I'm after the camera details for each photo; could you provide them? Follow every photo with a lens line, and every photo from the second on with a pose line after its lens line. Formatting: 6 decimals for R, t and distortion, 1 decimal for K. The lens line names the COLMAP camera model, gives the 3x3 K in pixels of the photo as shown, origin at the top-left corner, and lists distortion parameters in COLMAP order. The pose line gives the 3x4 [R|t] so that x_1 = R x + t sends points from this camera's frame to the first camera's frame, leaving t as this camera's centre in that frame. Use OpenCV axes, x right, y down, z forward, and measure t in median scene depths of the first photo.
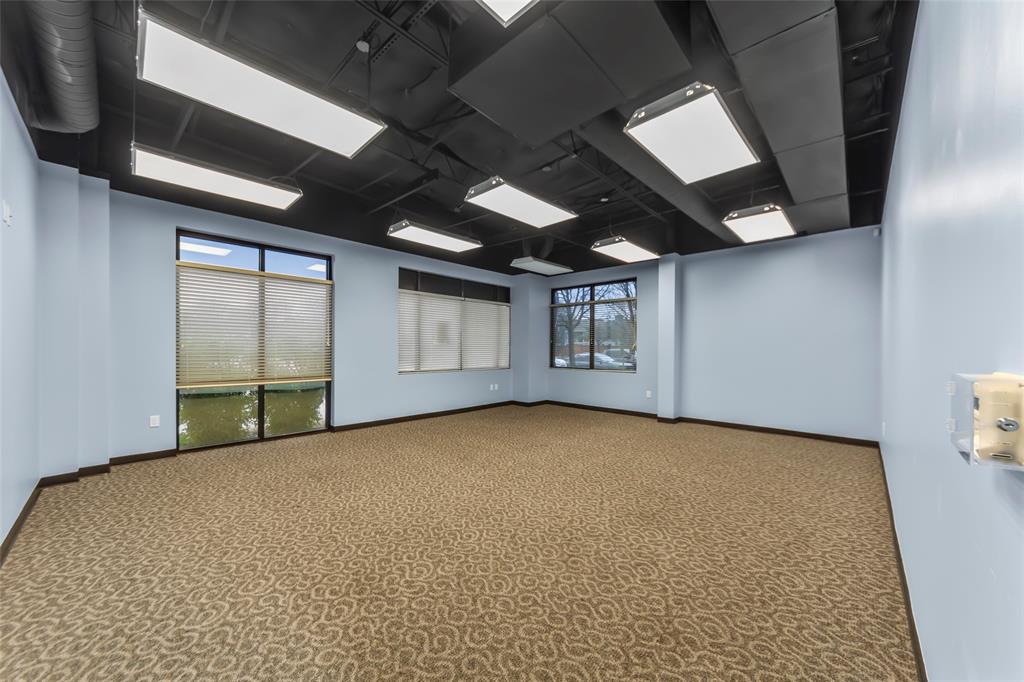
lens RADIAL K [[366.2, 0, 517.7], [0, 366.2, 347.1], [0, 0, 1]] dist [0.001307, 0.001214]
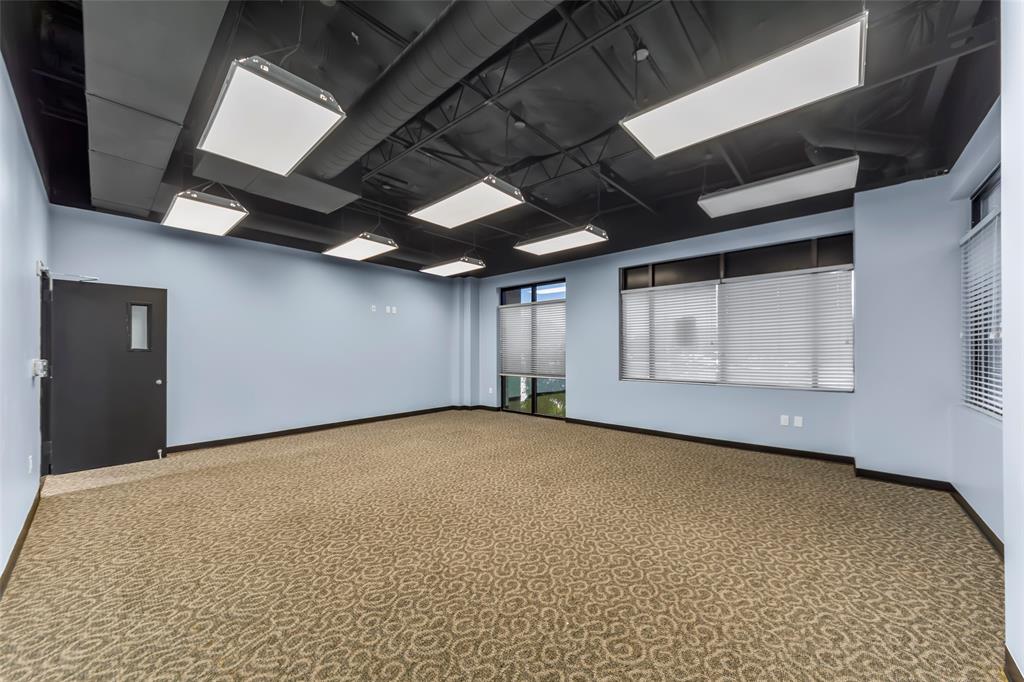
lens RADIAL K [[366.2, 0, 517.8], [0, 366.2, 348.2], [0, 0, 1]] dist [0.001307, 0.001214]
pose [[0.035905, -0.014913, -0.999244, 0.797021], [0.005635, 0.999876, -0.014720, 0.004471], [0.999339, -0.005102, 0.035985, 0.894550]]
